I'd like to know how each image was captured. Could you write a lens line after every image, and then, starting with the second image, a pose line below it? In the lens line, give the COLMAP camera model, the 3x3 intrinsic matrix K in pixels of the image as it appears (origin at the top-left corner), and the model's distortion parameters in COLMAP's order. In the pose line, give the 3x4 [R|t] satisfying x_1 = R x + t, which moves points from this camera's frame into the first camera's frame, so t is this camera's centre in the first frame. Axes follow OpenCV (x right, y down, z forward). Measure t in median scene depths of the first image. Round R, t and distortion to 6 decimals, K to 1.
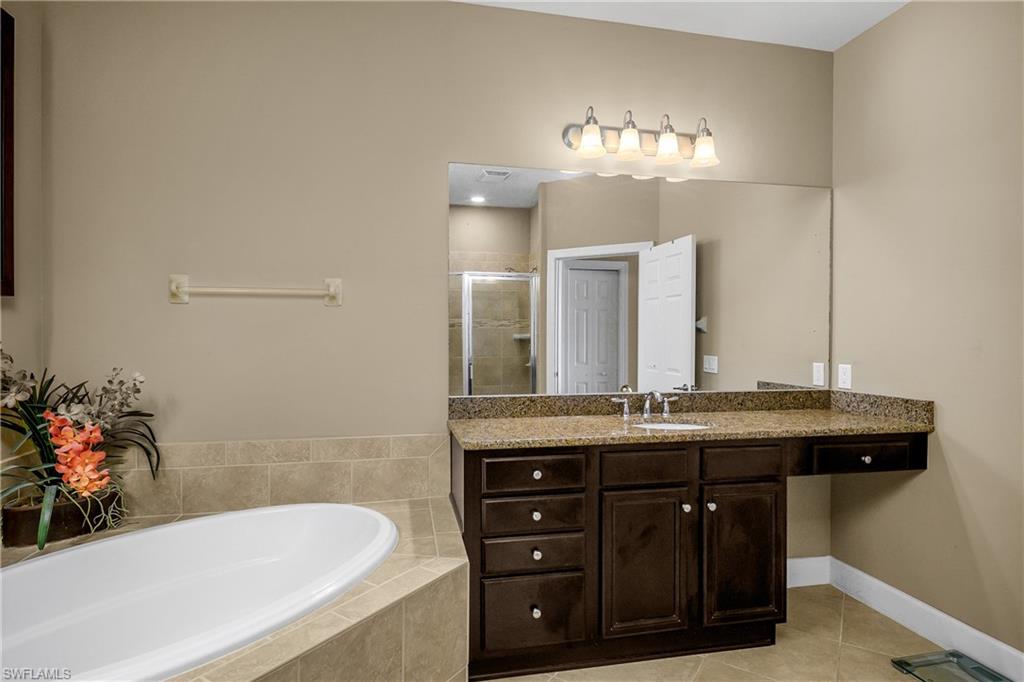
lens RADIAL K [[552.1, 0, 509.5], [0, 552.1, 340.6], [0, 0, 1]] dist [0.004148, -0.000018]
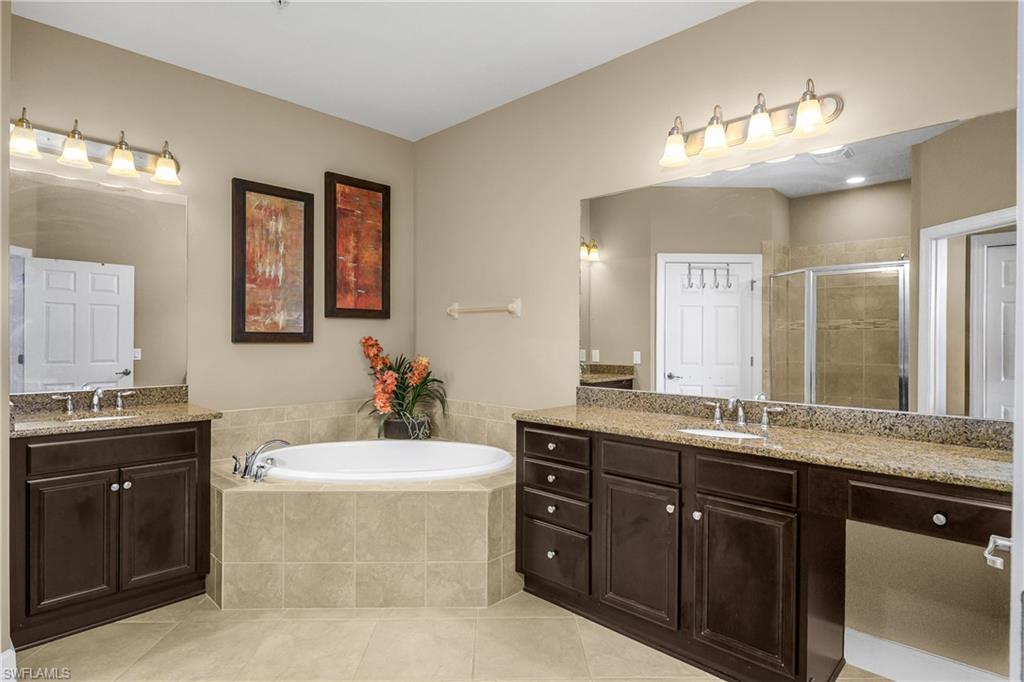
lens RADIAL K [[552.1, 0, 502.3], [0, 552.1, 340.2], [0, 0, 1]] dist [0.004148, -0.000018]
pose [[0.548703, 0.002597, -0.836013, 0.927274], [-0.008795, 0.999958, -0.002666, 0.001647], [0.835971, 0.008816, 0.548703, 0.177398]]
